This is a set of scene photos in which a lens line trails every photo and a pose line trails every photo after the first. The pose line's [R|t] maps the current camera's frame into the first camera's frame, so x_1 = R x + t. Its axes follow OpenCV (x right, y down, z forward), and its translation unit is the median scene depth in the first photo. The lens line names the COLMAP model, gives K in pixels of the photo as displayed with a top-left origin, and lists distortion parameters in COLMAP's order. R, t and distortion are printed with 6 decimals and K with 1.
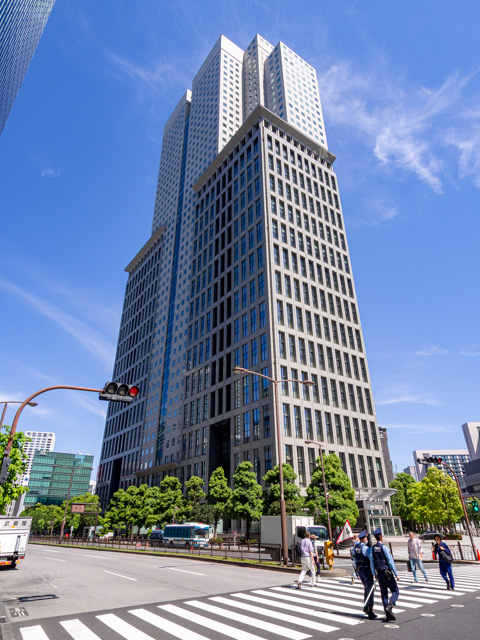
lens RADIAL K [[402.2, 0, 240.0], [0, 402.2, 320.0], [0, 0, 1]] dist [0.002191, 0.000725]
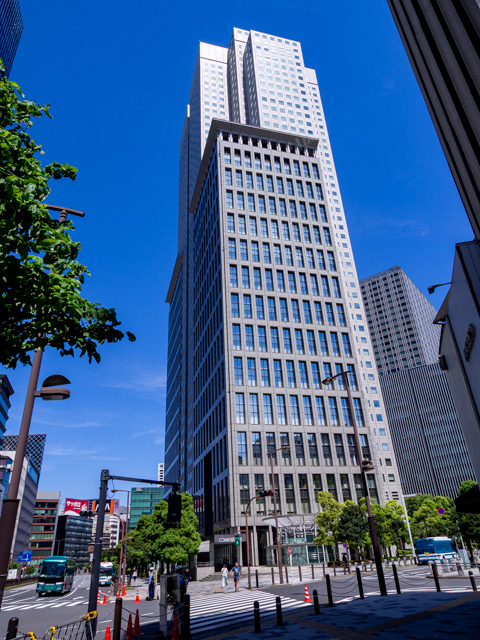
lens RADIAL K [[451.1, 0, 240.0], [0, 451.1, 320.0], [0, 0, 1]] dist [0.000741, 0.000915]
pose [[0.937851, -0.198976, -0.284332, 0.332414], [0.199401, 0.979525, -0.027762, -0.020606], [0.284034, -0.030660, 0.958324, -0.033361]]
